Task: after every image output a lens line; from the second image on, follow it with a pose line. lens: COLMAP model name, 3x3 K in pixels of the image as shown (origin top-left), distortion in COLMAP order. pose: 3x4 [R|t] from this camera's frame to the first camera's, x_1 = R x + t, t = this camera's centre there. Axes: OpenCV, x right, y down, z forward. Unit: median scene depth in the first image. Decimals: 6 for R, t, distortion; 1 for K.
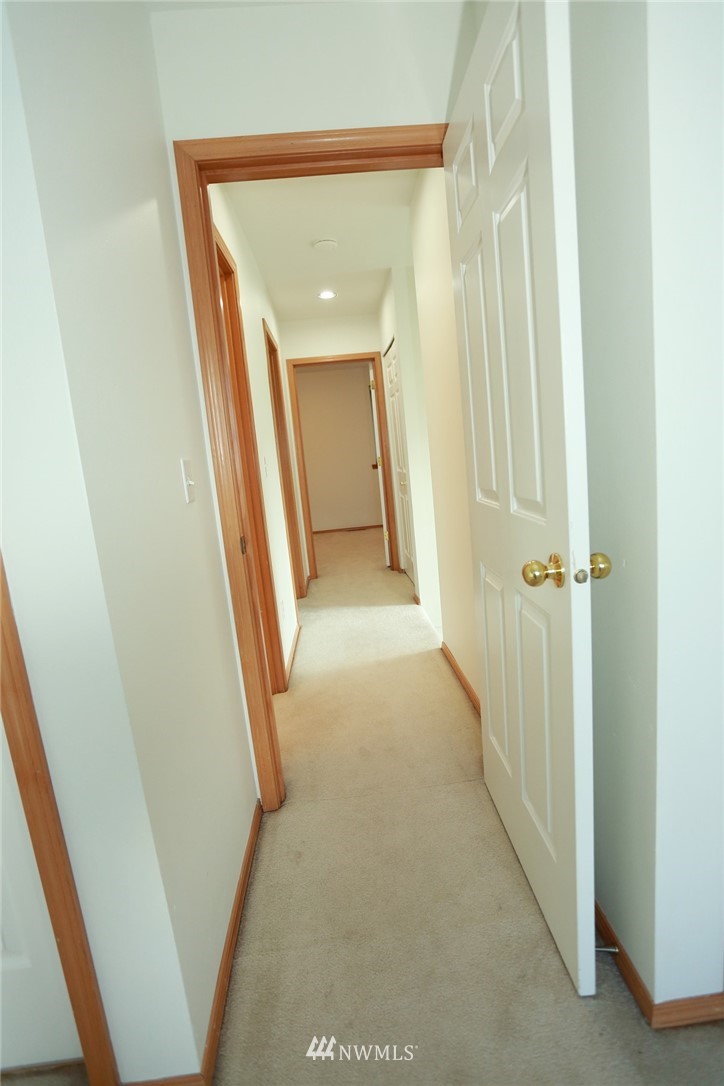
lens RADIAL K [[527.2, 0, 362.0], [0, 527.2, 543.0], [0, 0, 1]] dist [-0.078043, 0.034922]
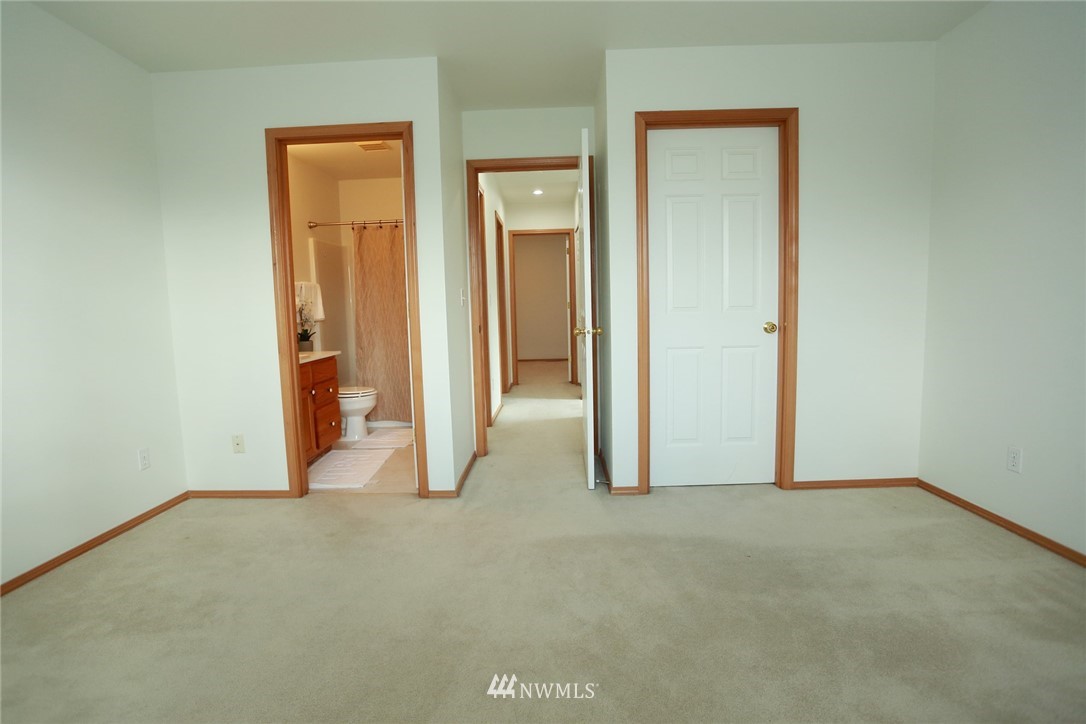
lens RADIAL K [[527.2, 0, 536.2], [0, 527.2, 358.9], [0, 0, 1]] dist [-0.078043, 0.034922]
pose [[0.994409, 0.076632, -0.072654, 0.079996], [-0.081058, 0.994897, -0.060072, 0.105165], [0.067680, 0.065625, 0.995547, -0.521136]]
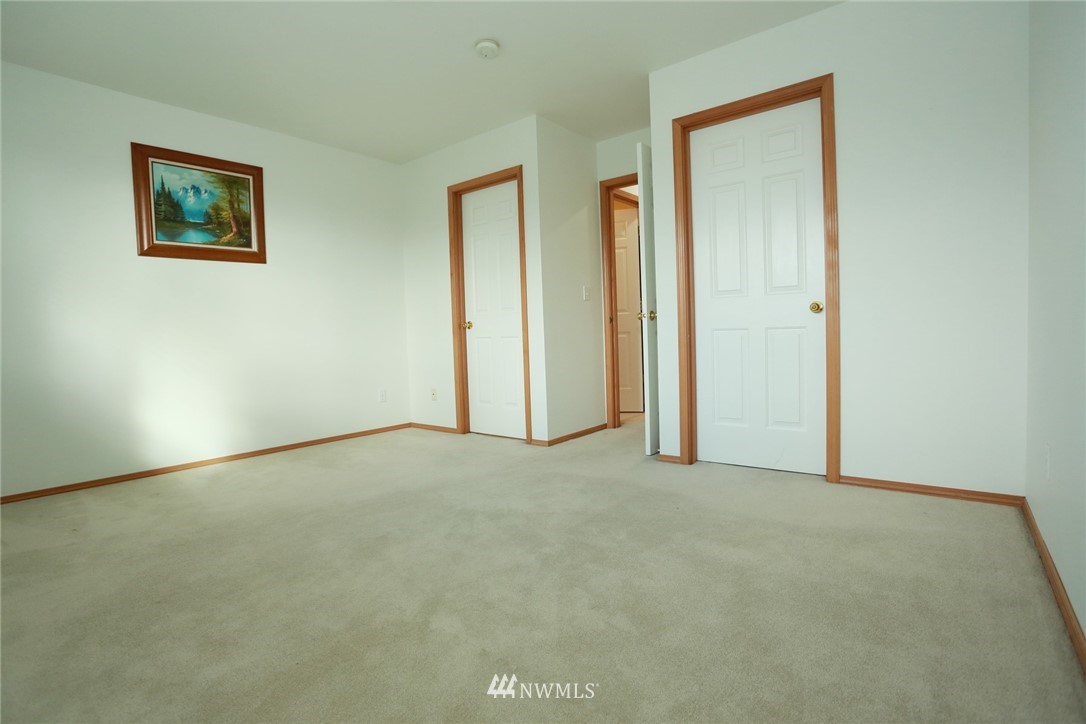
lens RADIAL K [[527.2, 0, 536.2], [0, 527.2, 358.9], [0, 0, 1]] dist [-0.078043, 0.034922]
pose [[0.741096, 0.101645, -0.663660, 0.549879], [-0.146974, 0.989060, -0.012640, 0.122890], [0.655115, 0.106909, 0.747927, -0.526154]]
